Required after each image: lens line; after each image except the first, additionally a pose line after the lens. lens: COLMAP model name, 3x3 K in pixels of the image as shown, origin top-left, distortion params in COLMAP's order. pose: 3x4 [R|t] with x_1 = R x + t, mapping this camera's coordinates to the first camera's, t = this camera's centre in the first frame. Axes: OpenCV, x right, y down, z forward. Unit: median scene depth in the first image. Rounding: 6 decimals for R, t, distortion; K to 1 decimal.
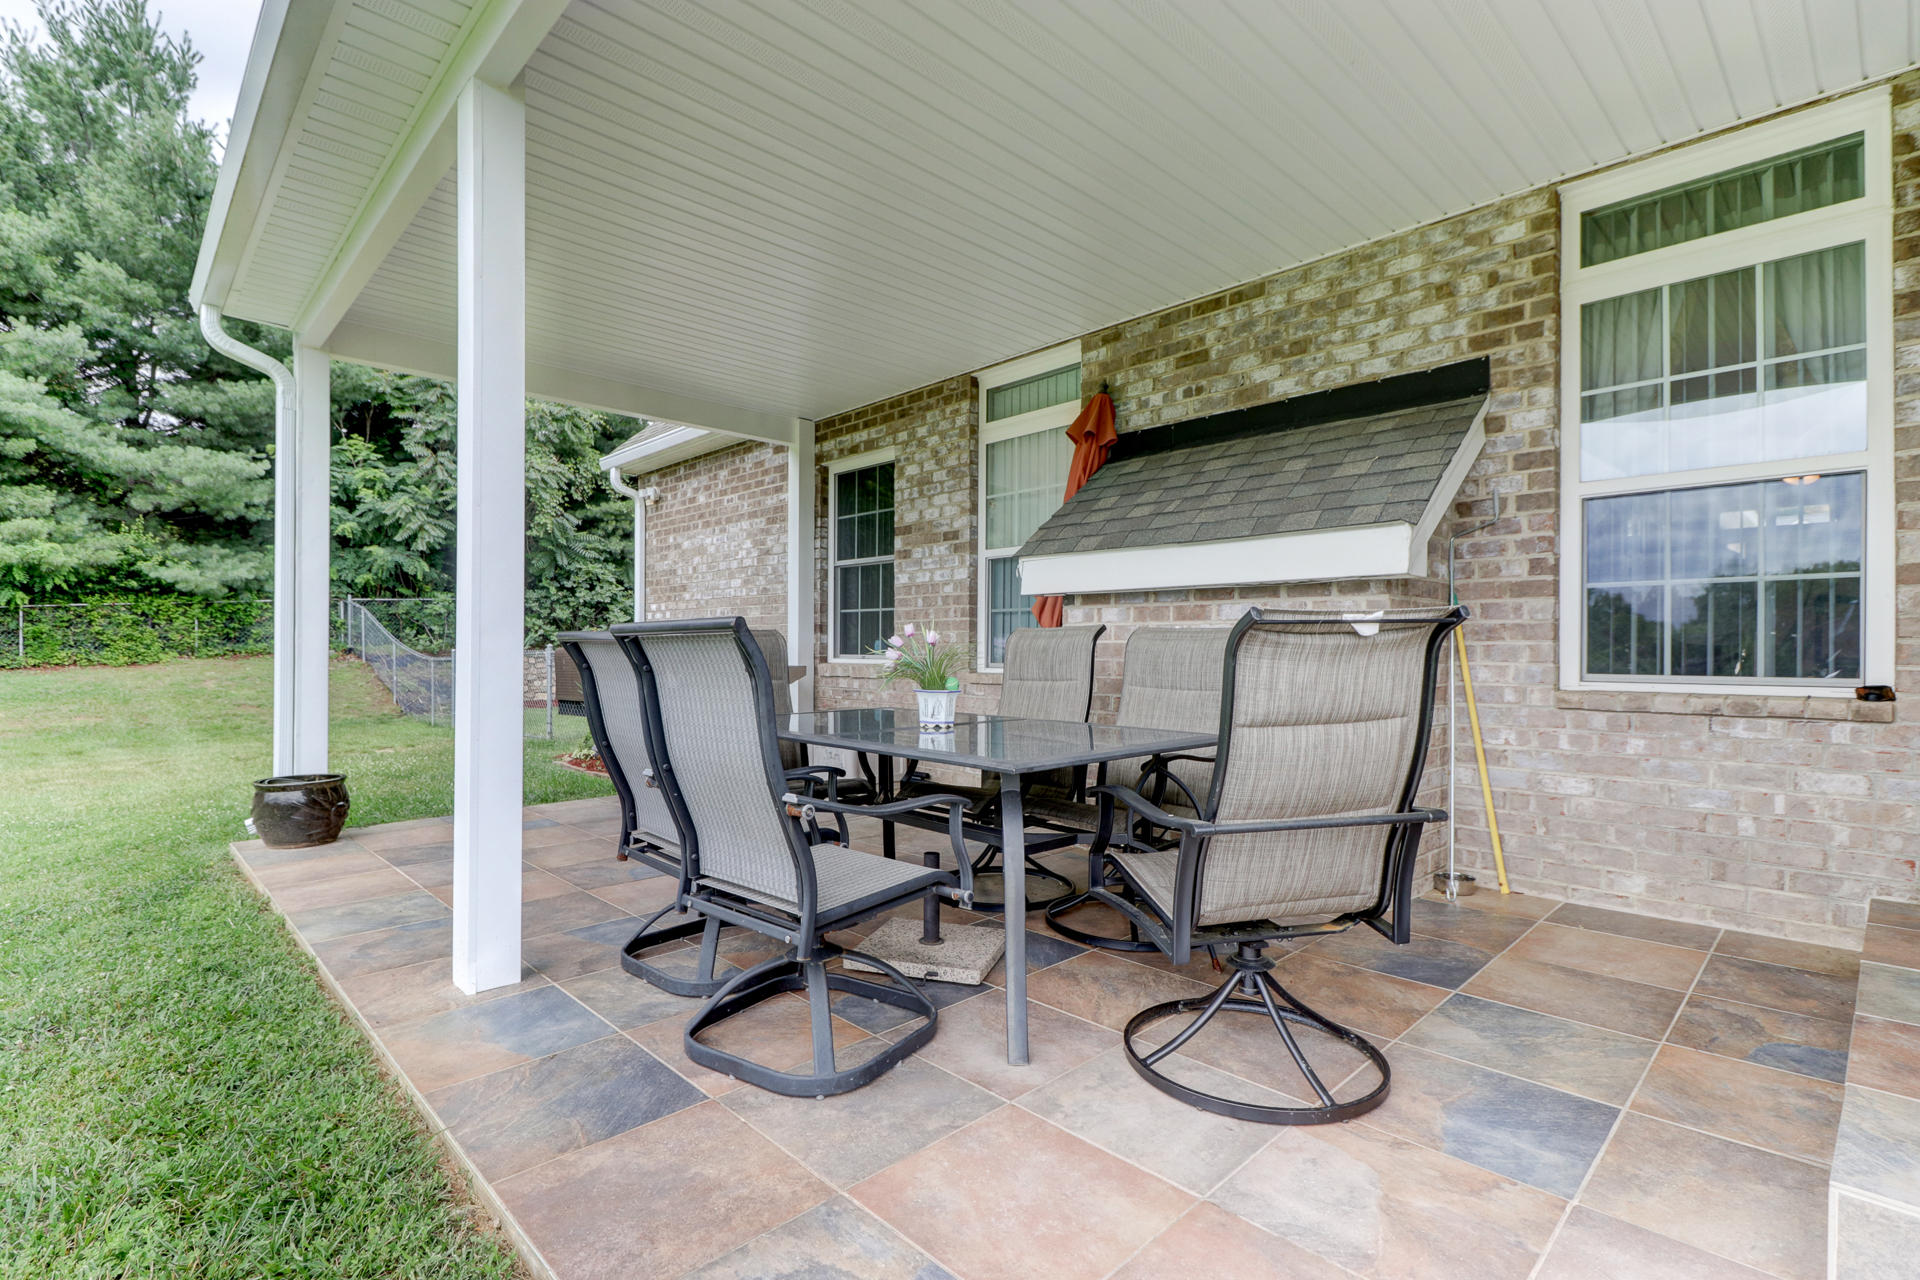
lens RADIAL K [[894.8, 0, 945.4], [0, 894.8, 640.1], [0, 0, 1]] dist [0.020327, -0.013194]
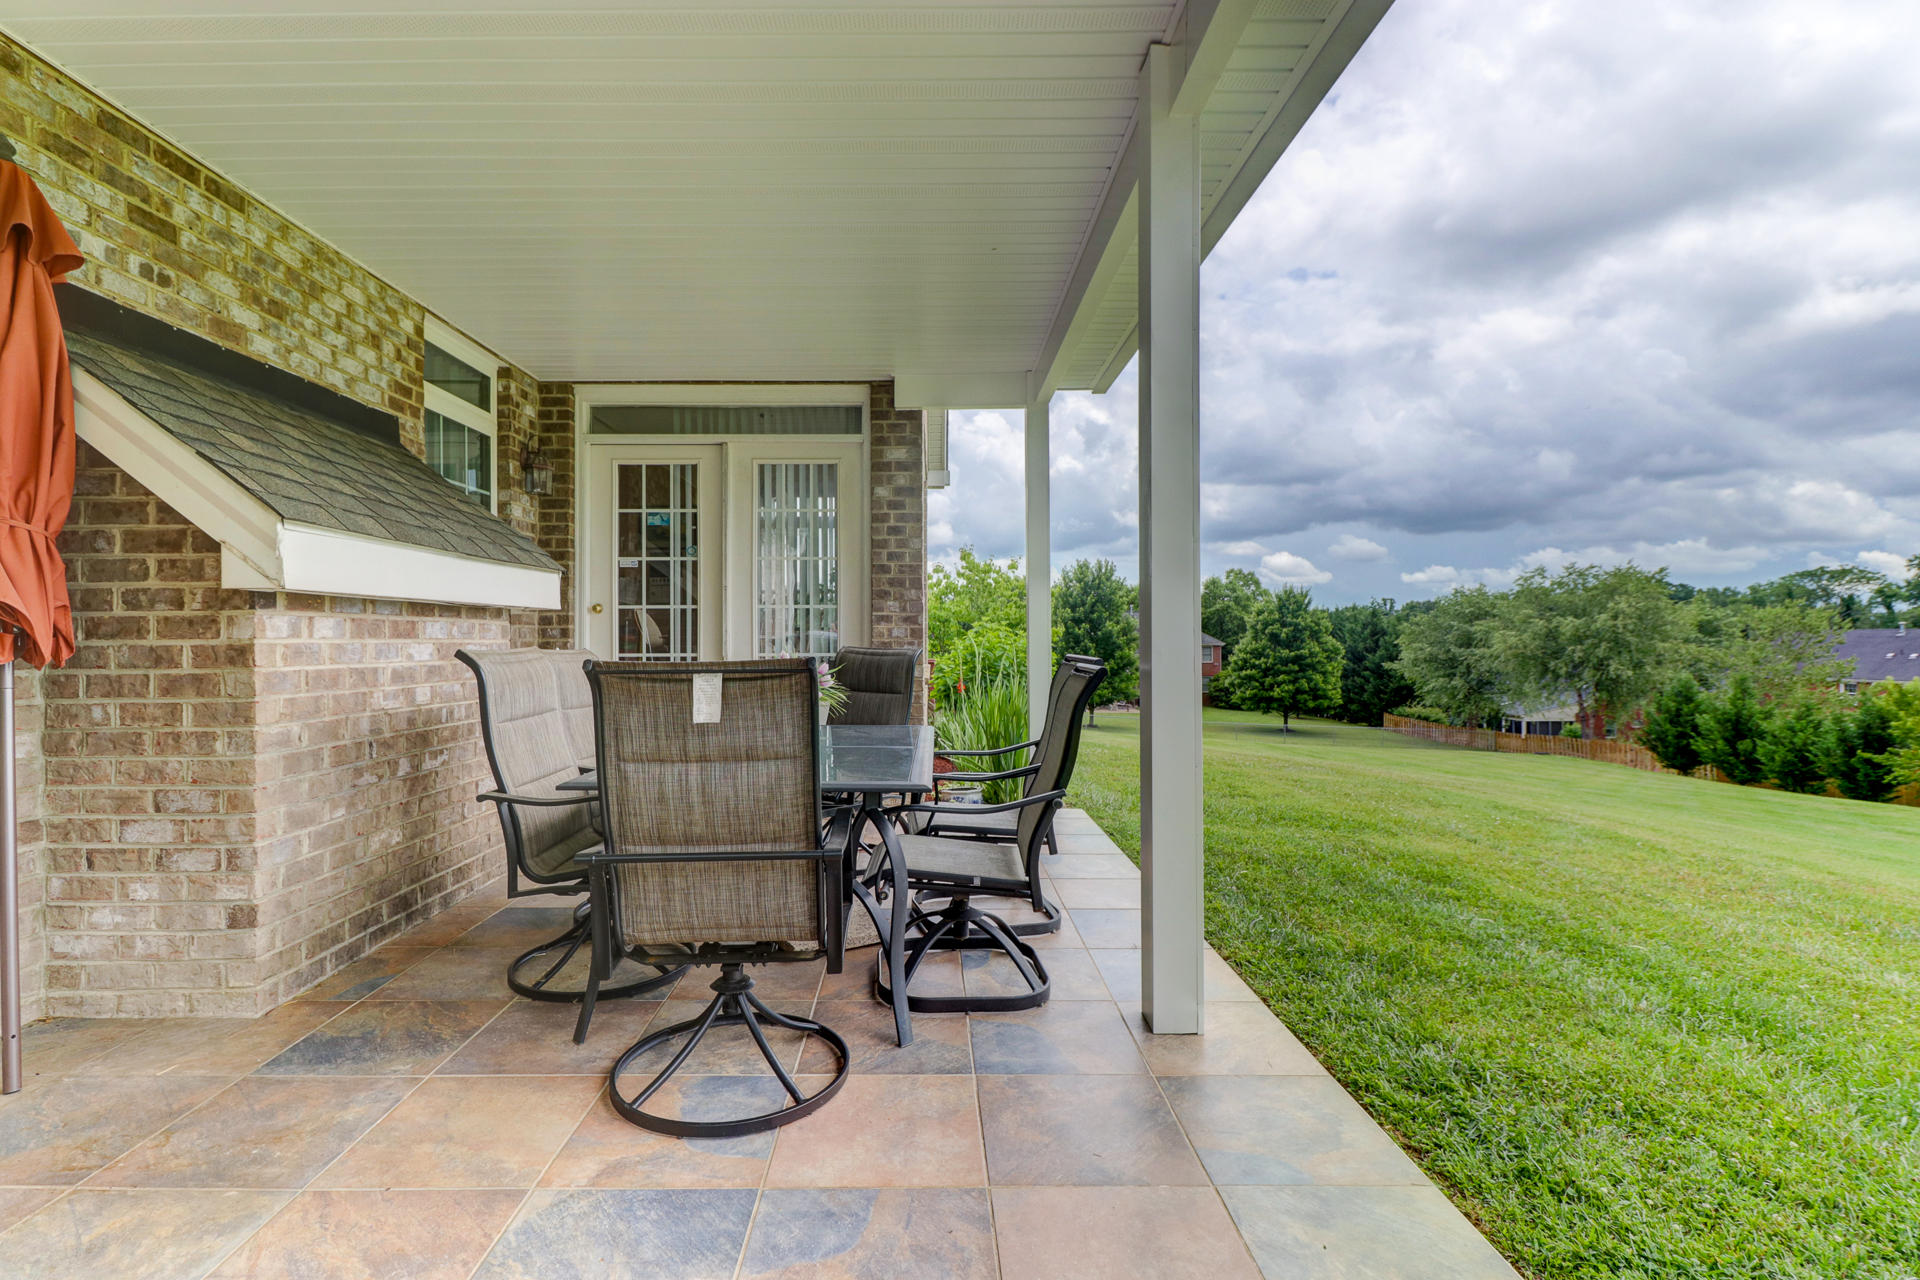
lens RADIAL K [[894.8, 0, 926.1], [0, 894.8, 620.3], [0, 0, 1]] dist [0.020327, -0.013194]
pose [[-0.731743, 0.017075, 0.681367, -0.617960], [0.004154, 0.999779, -0.020594, -0.018810], [-0.681568, -0.012239, -0.731652, 1.212876]]
